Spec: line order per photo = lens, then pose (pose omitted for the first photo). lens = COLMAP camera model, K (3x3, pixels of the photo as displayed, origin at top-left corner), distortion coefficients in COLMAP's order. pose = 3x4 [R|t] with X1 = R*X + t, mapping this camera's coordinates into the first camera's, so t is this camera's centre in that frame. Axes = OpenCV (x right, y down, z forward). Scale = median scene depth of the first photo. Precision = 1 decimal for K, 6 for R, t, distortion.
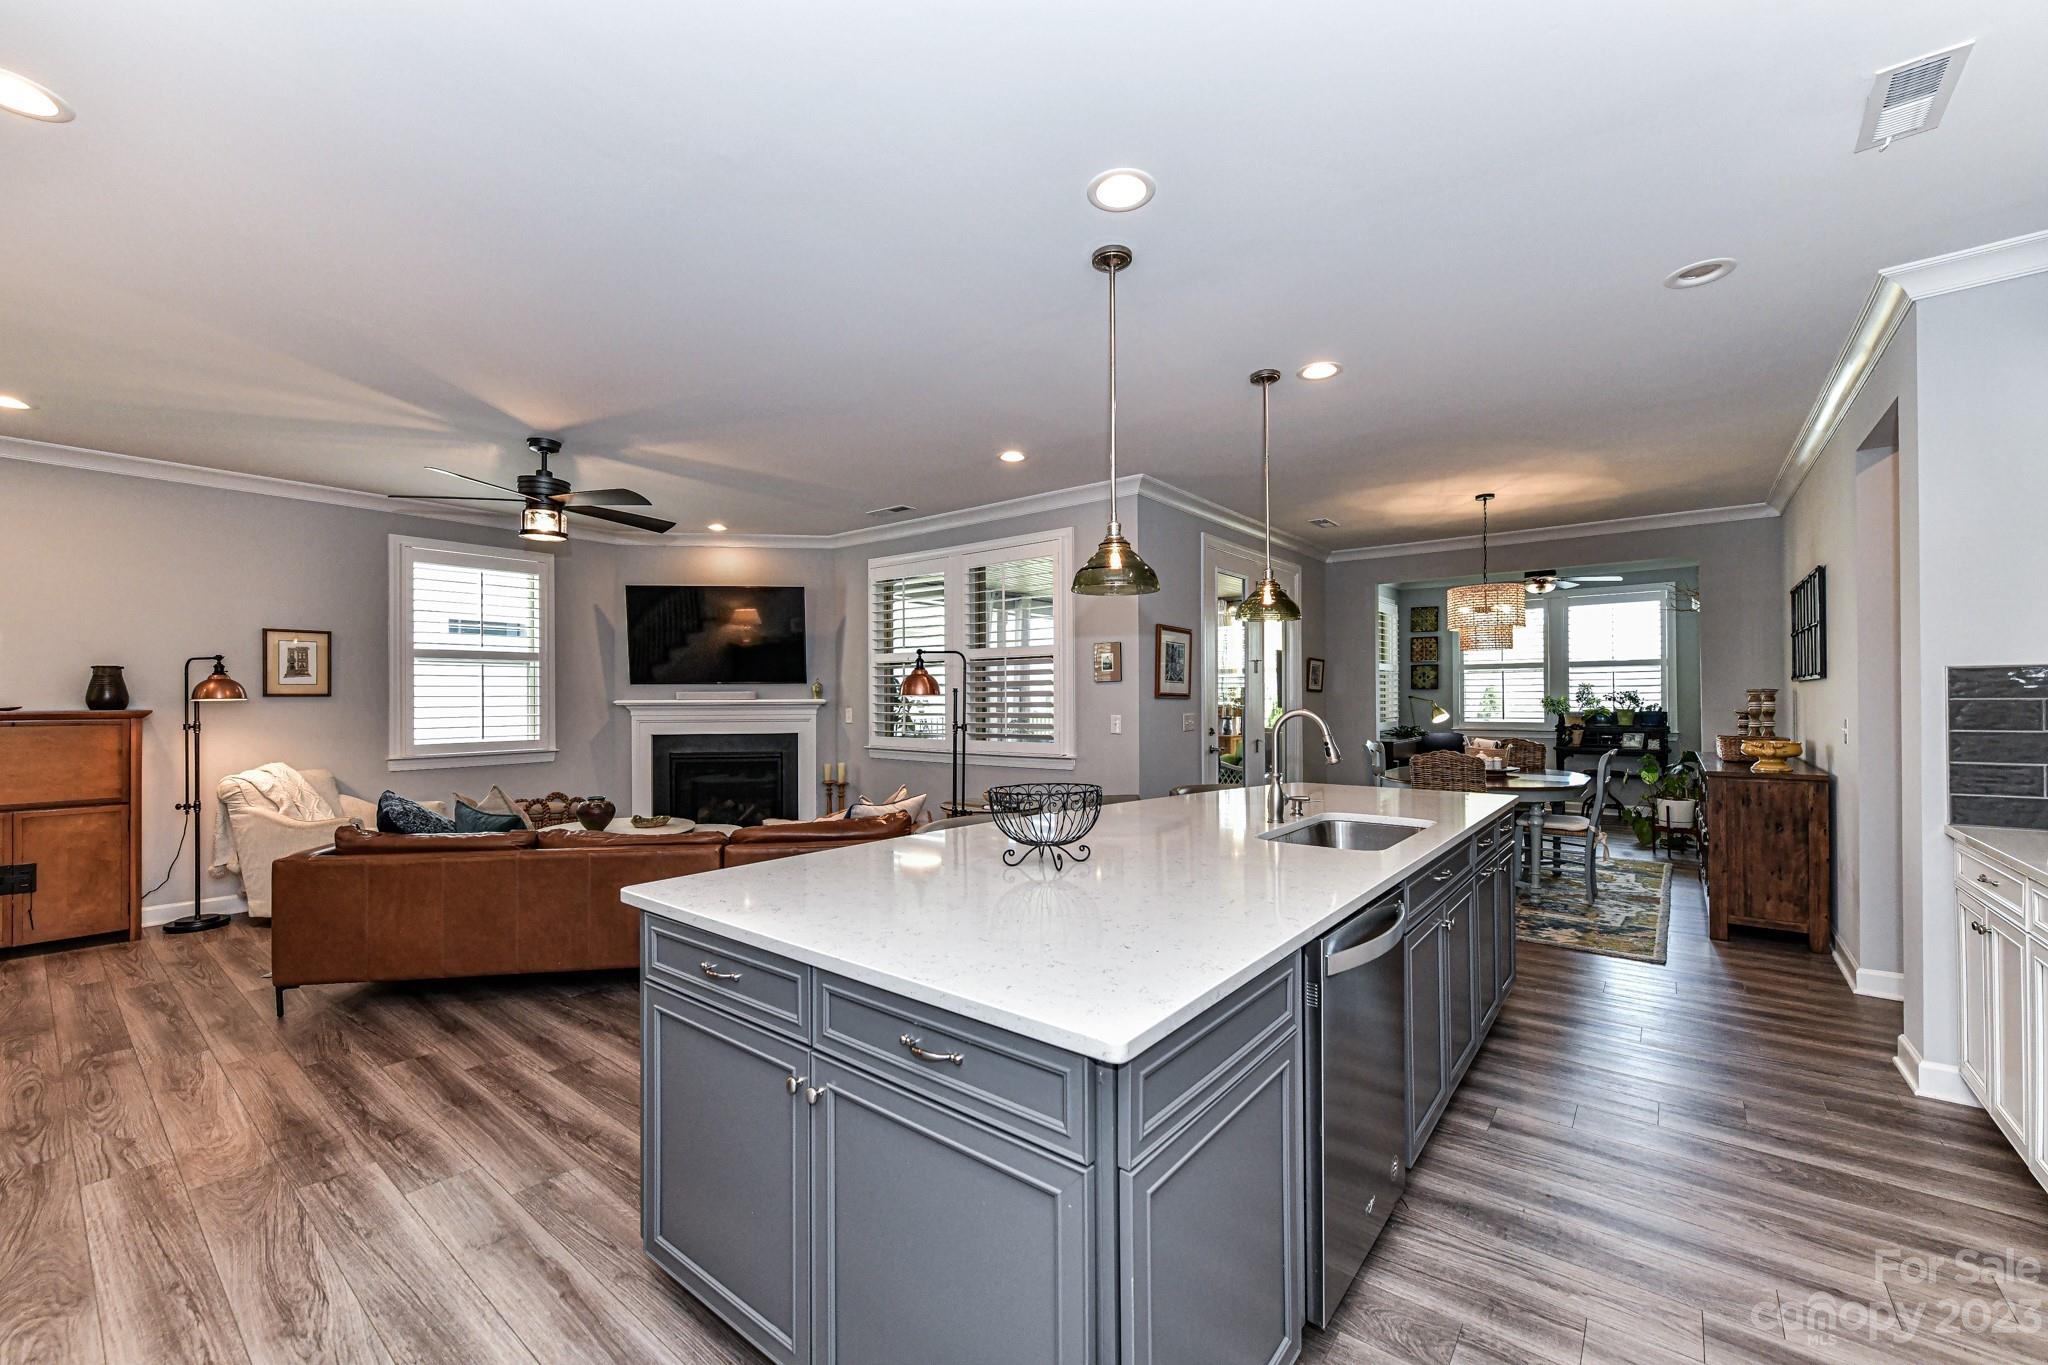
lens RADIAL K [[807.3, 0, 1034.0], [0, 807.3, 694.6], [0, 0, 1]] dist [0.006947, -0.003123]
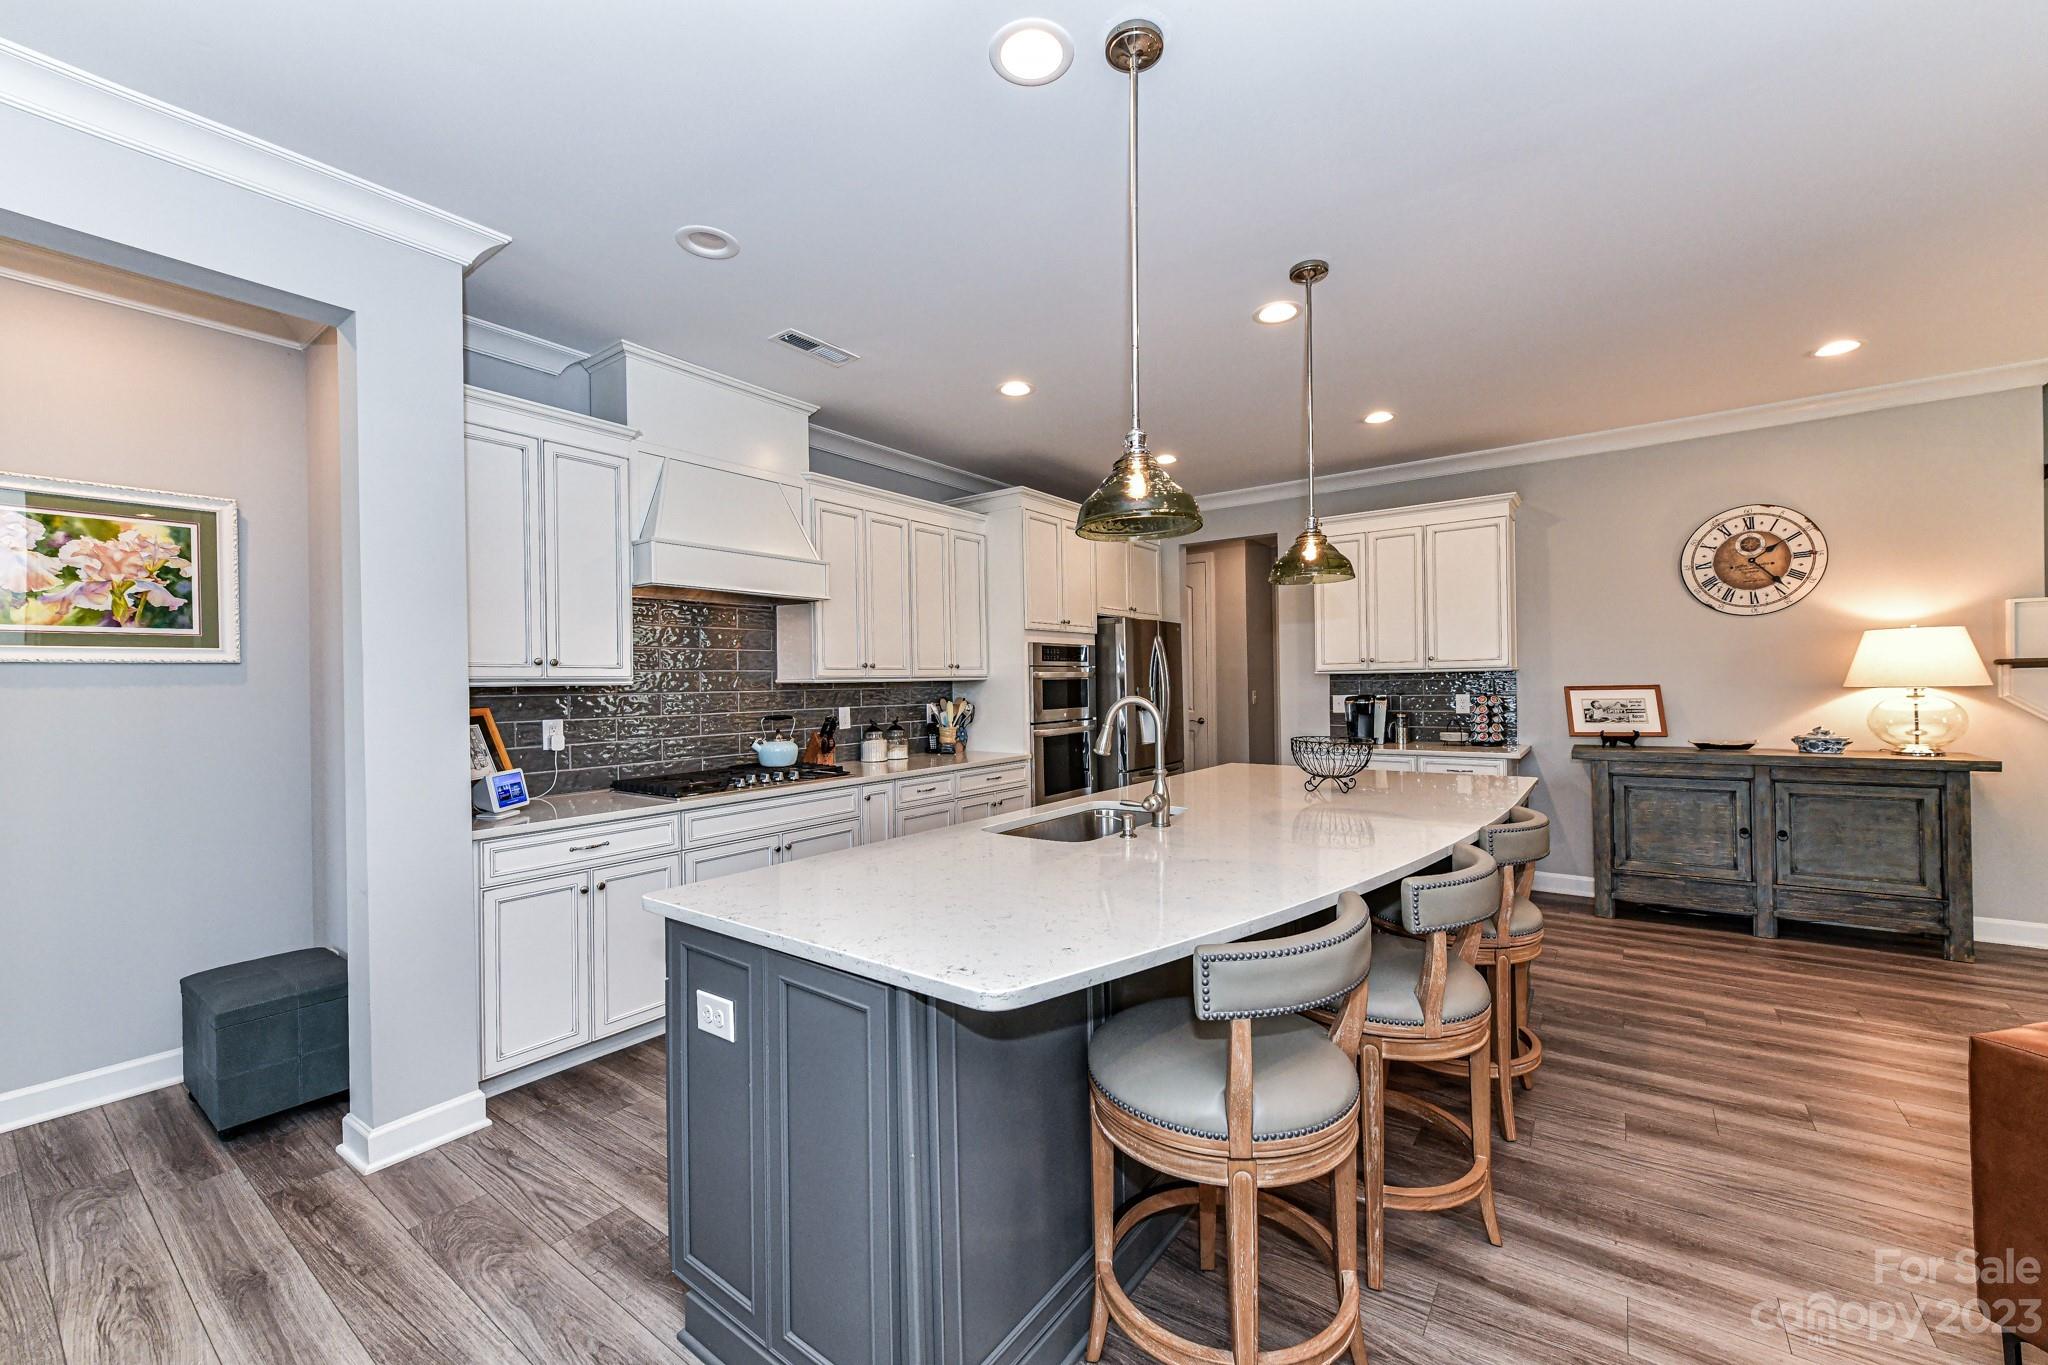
lens RADIAL K [[807.3, 0, 1033.4], [0, 807.3, 683.6], [0, 0, 1]] dist [0.006947, -0.003123]
pose [[-0.998914, 0.021230, -0.041475, 0.229782], [0.021442, 0.999759, -0.004669, 0.003247], [0.041366, -0.005553, -0.999129, 0.911682]]
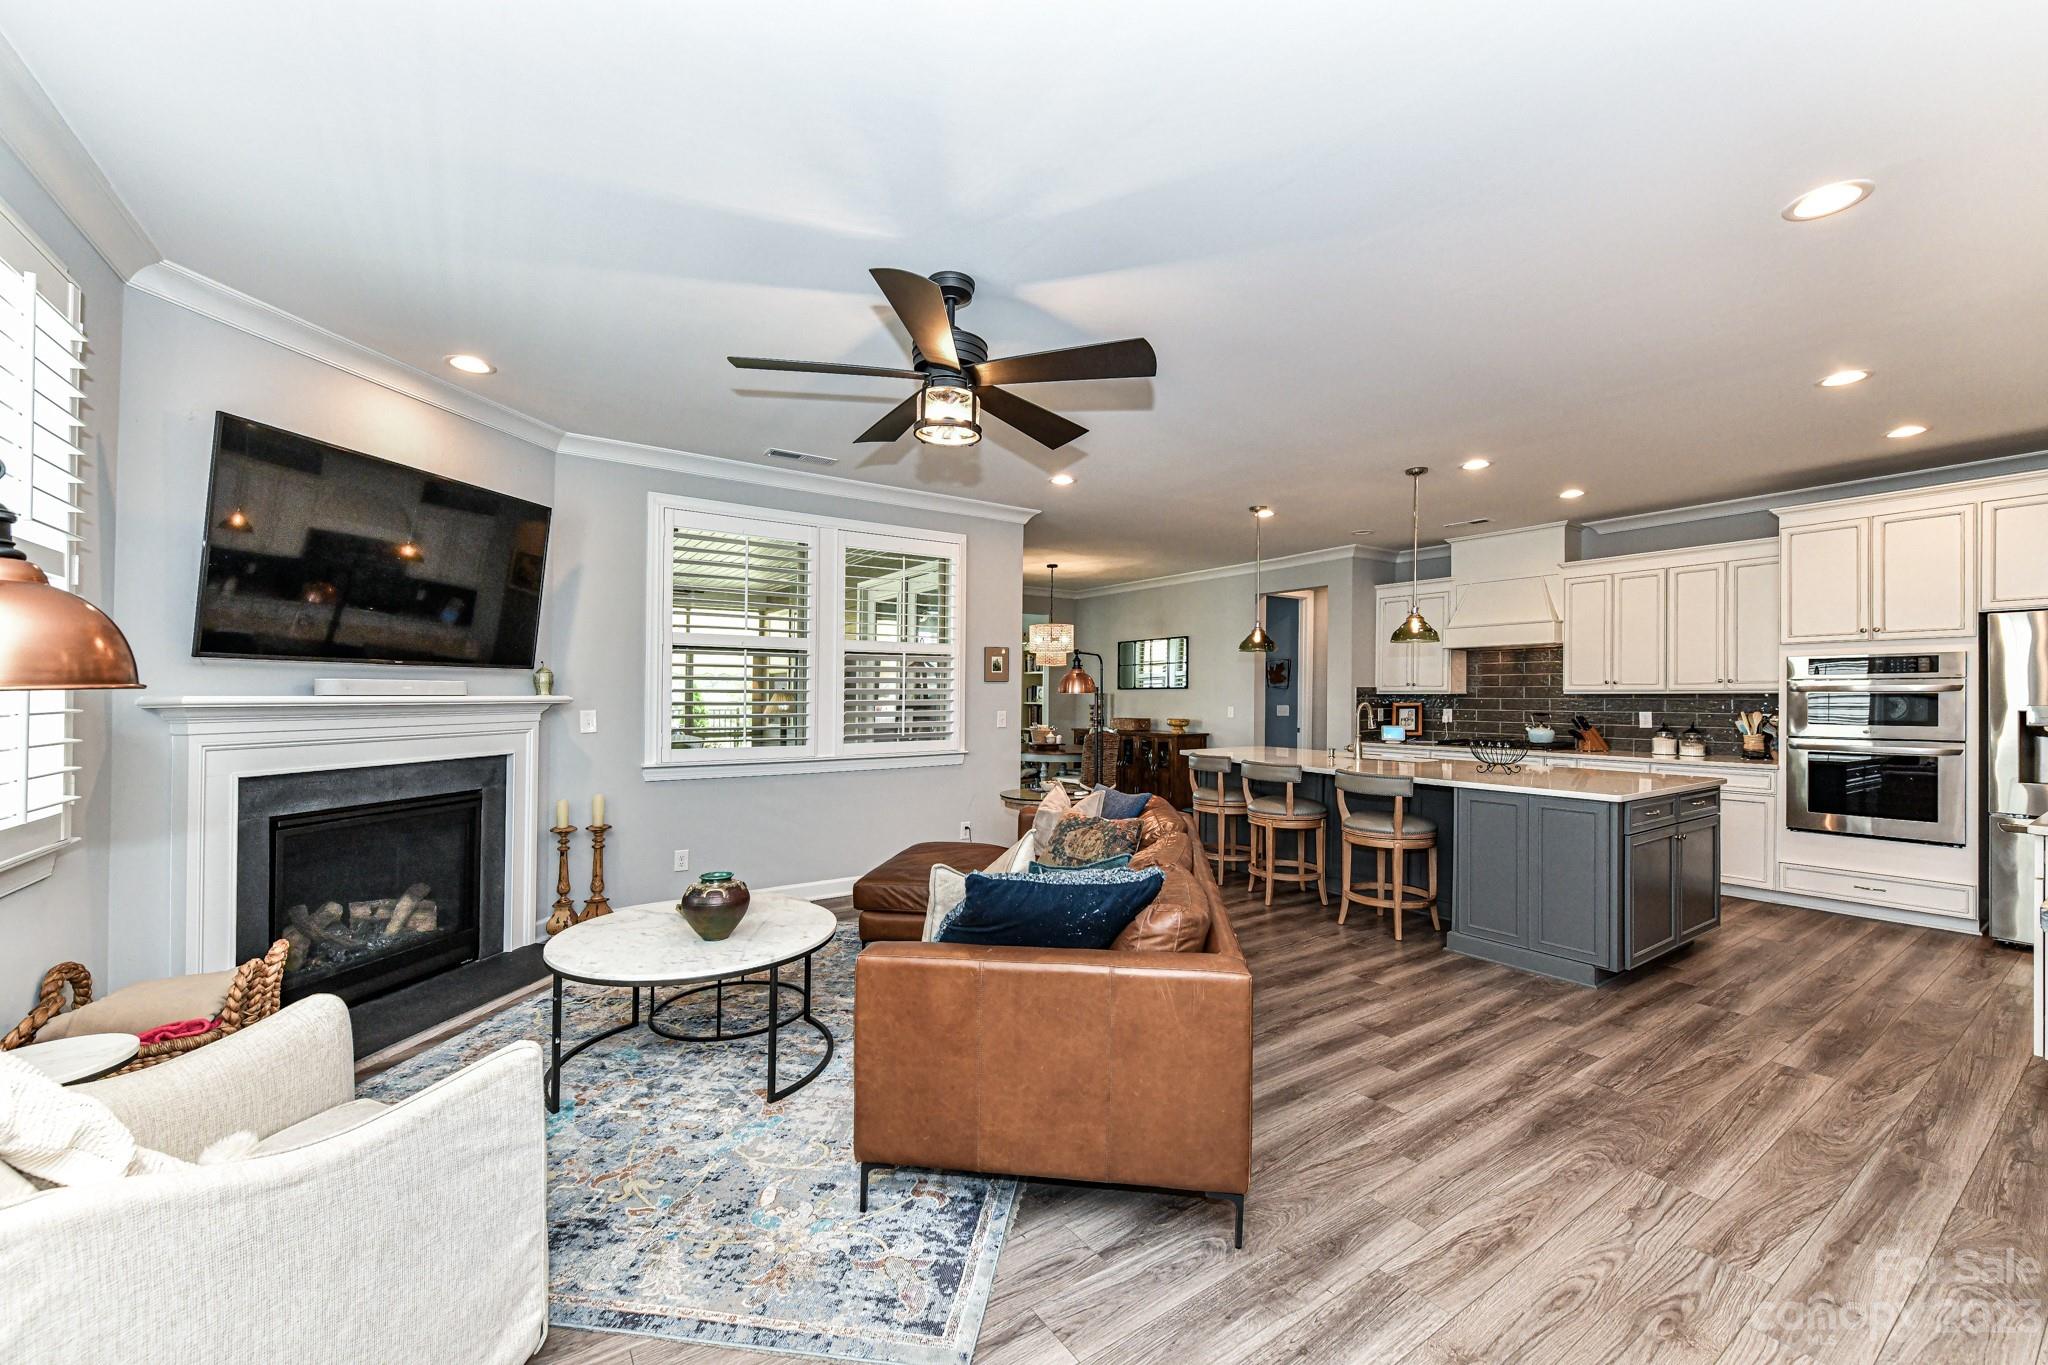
lens RADIAL K [[807.3, 0, 1032.7], [0, 807.3, 692.8], [0, 0, 1]] dist [0.006947, -0.003123]
pose [[0.296866, 0.007837, 0.954887, -0.900335], [-0.007092, 0.999957, -0.006002, 0.005411], [-0.954893, -0.004990, 0.296909, 0.573132]]
